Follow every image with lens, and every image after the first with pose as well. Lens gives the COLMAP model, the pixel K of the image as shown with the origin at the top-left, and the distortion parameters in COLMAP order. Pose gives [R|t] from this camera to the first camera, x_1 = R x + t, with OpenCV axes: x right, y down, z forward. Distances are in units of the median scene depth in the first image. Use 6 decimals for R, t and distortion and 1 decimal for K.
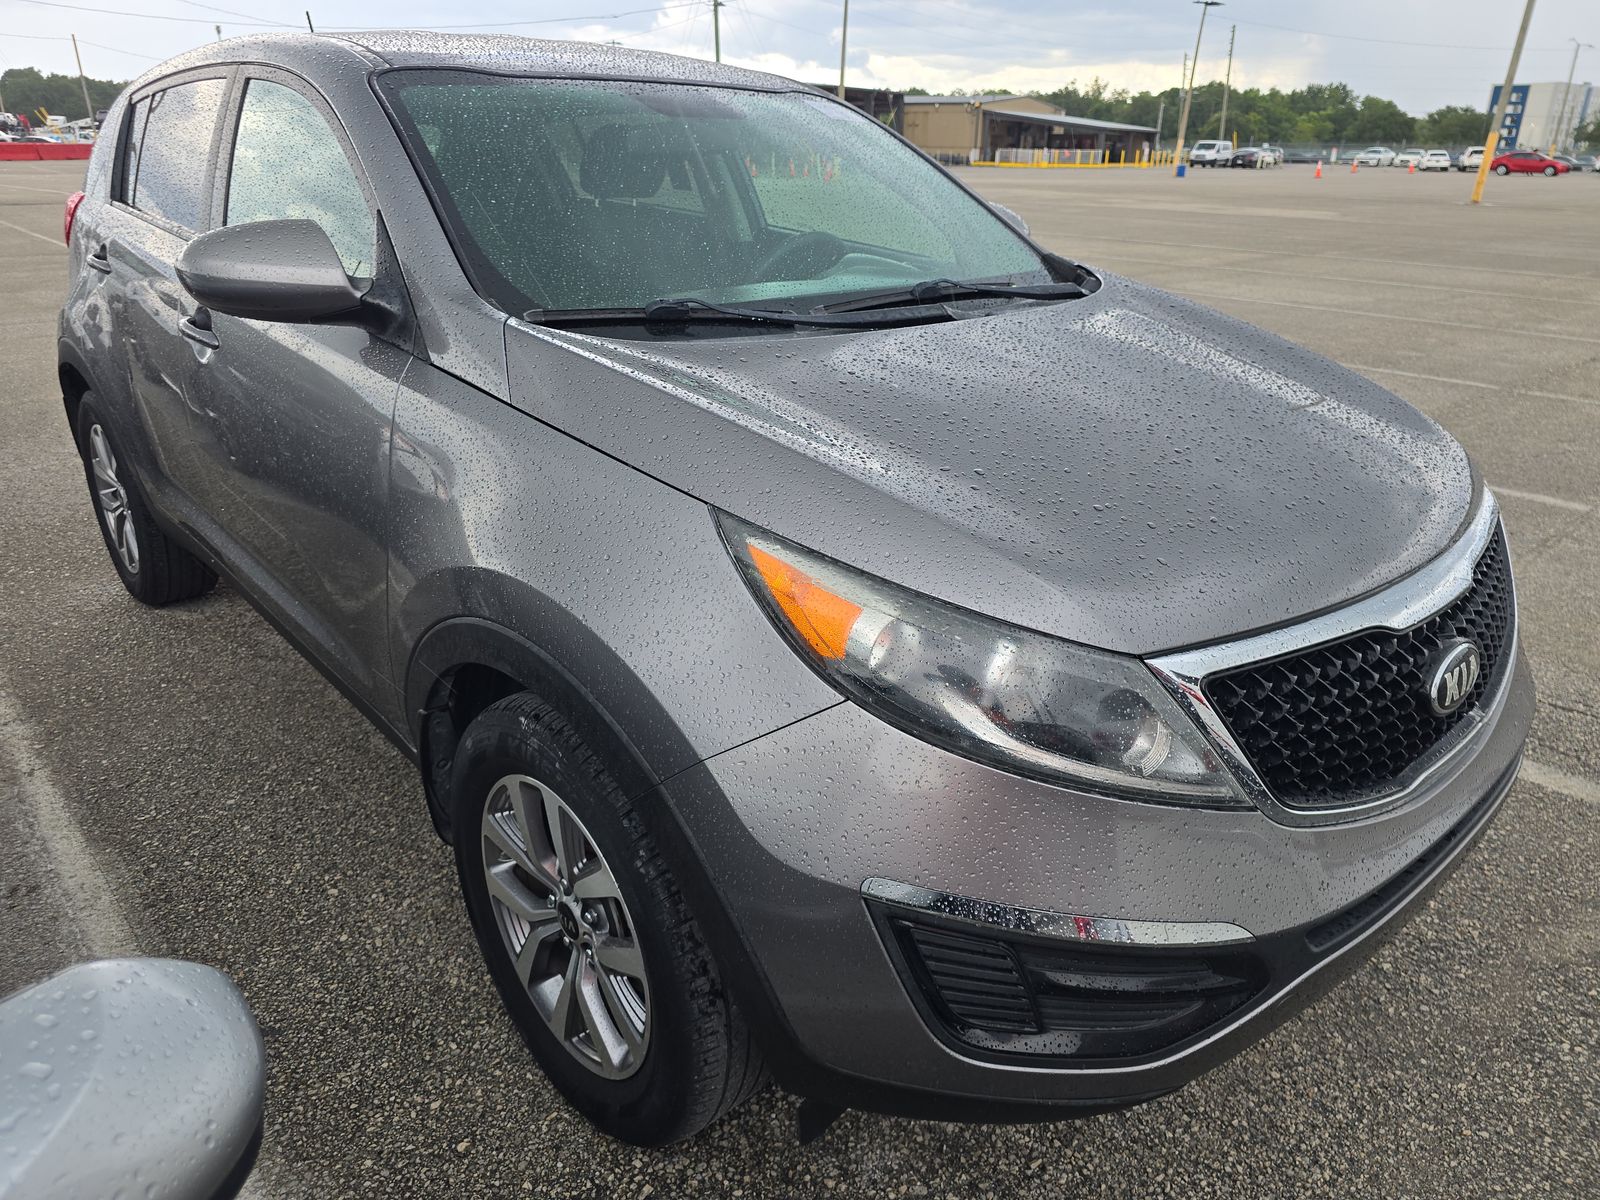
lens RADIAL K [[1052.7, 0, 800.0], [0, 1052.7, 600.0], [0, 0, 1]] dist [0.032359, -0.047589]
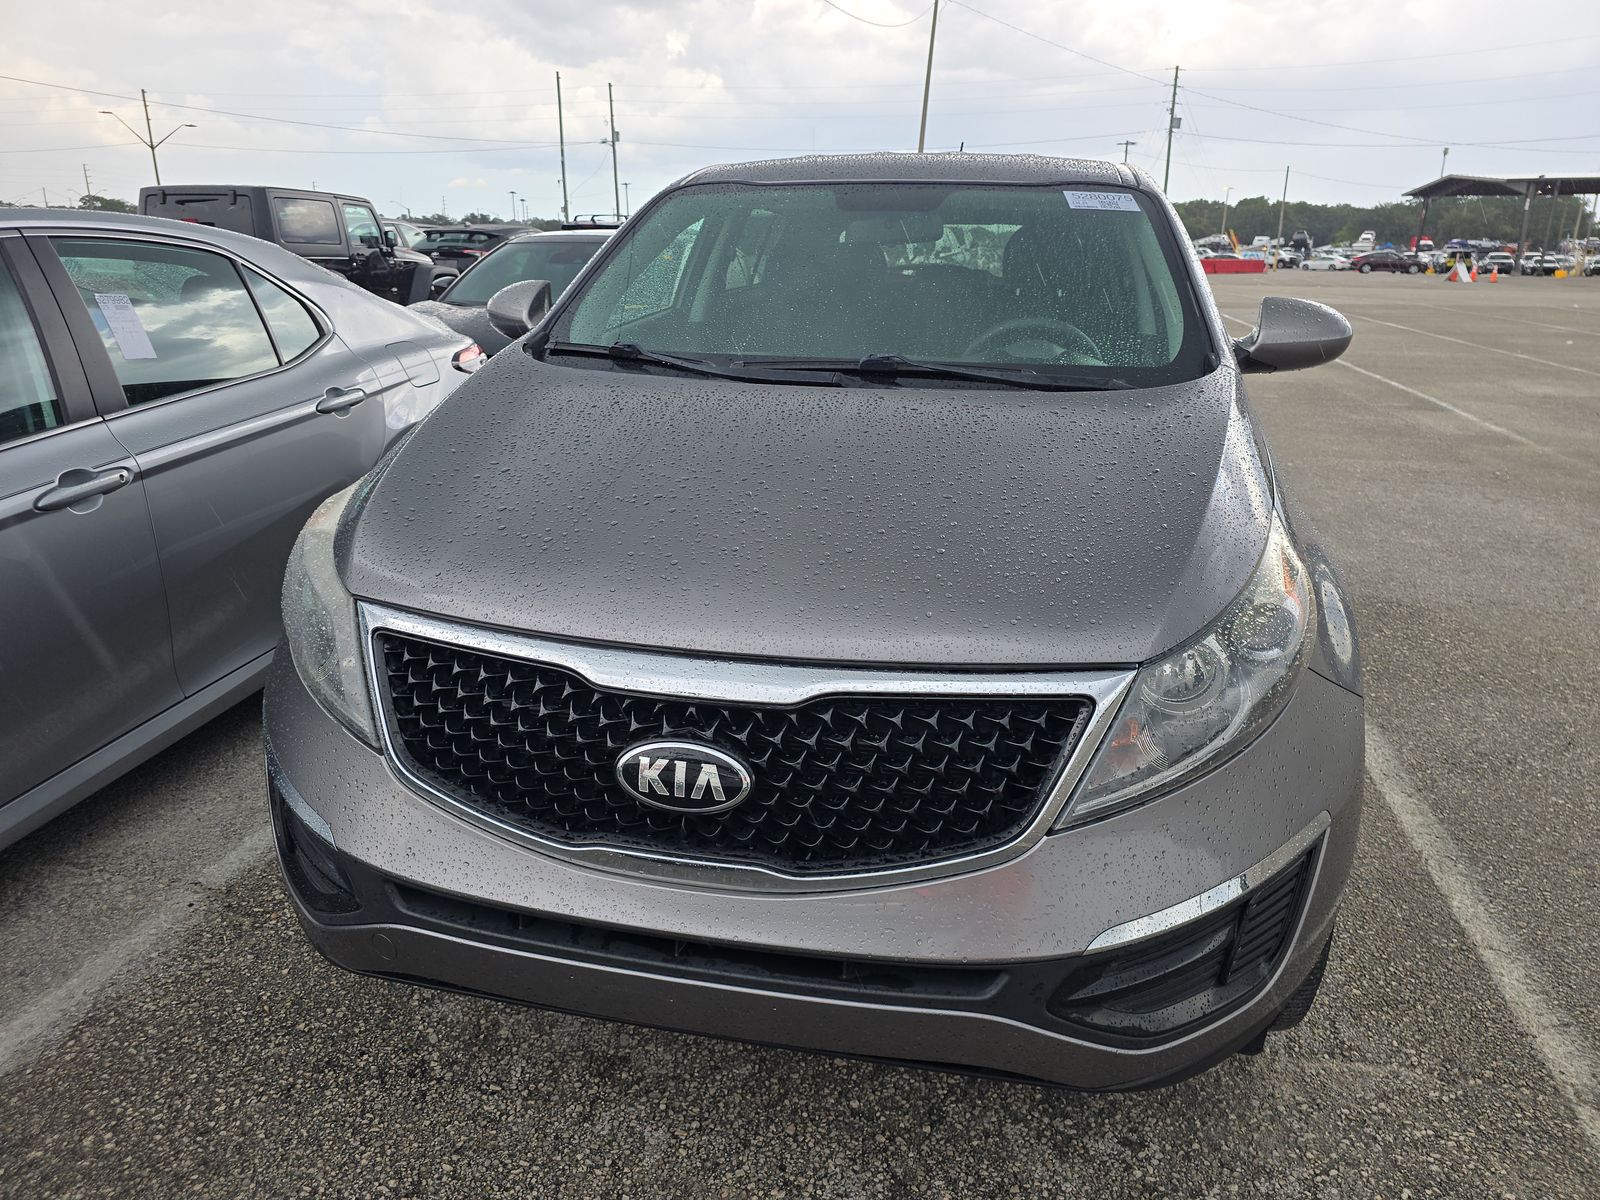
lens RADIAL K [[1052.7, 0, 800.0], [0, 1052.7, 600.0], [0, 0, 1]] dist [0.032359, -0.047589]
pose [[0.613791, 0.272791, -0.740841, 1.143432], [-0.338958, 0.938569, 0.064770, -0.144418], [0.713000, 0.211358, 0.668550, 0.372542]]
